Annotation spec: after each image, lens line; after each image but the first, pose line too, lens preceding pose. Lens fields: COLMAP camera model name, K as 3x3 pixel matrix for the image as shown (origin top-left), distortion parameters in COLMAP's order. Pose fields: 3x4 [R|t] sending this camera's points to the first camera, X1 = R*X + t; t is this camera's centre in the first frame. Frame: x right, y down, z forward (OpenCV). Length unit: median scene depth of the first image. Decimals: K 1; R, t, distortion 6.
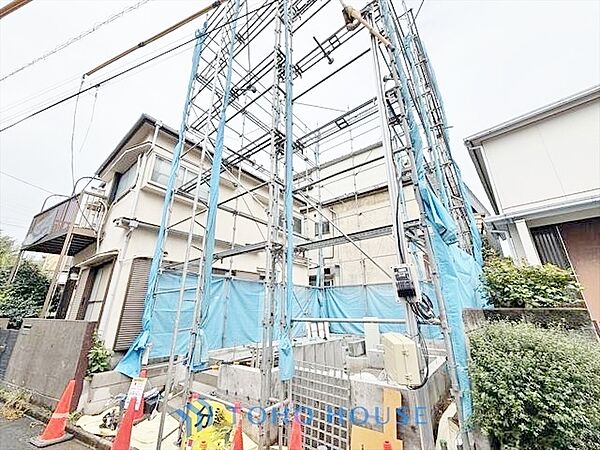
lens RADIAL K [[238.6, 0, 300.0], [0, 238.6, 225.0], [0, 0, 1]] dist [-0.000494, 0.000123]
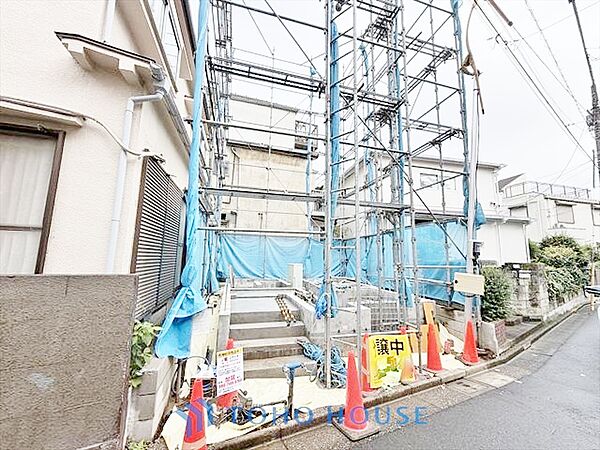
lens RADIAL K [[238.6, 0, 300.0], [0, 238.6, 225.0], [0, 0, 1]] dist [-0.000494, 0.000123]
pose [[0.589120, 0.128410, 0.797777, -1.059106], [-0.294757, 0.953413, 0.064203, 0.183703], [-0.752367, -0.272974, 0.599525, 0.498403]]
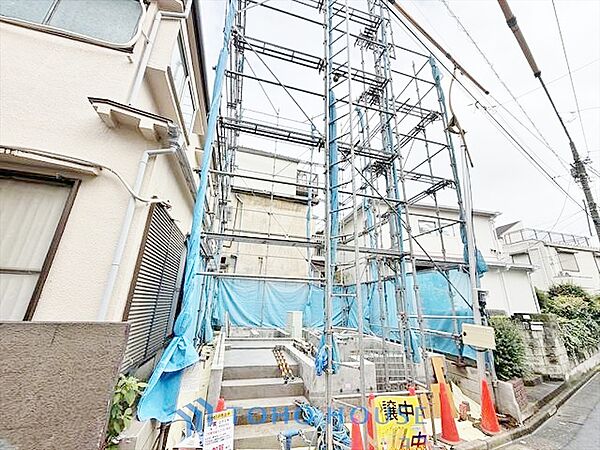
lens RADIAL K [[238.6, 0, 300.0], [0, 238.6, 225.0], [0, 0, 1]] dist [-0.000494, 0.000123]
pose [[0.588155, 0.278781, 0.759181, -1.064914], [-0.306645, 0.945489, -0.109631, 0.177480], [-0.748360, -0.168319, 0.641581, 0.494905]]
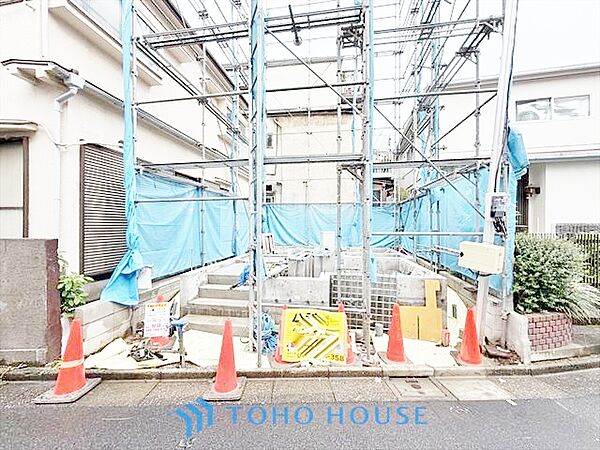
lens RADIAL K [[238.6, 0, 300.0], [0, 238.6, 225.0], [0, 0, 1]] dist [-0.000494, 0.000123]
pose [[0.872441, 0.010087, 0.488615, -0.601010], [-0.173297, 0.941206, 0.289998, 0.072968], [-0.456962, -0.337681, 0.822895, 0.193947]]
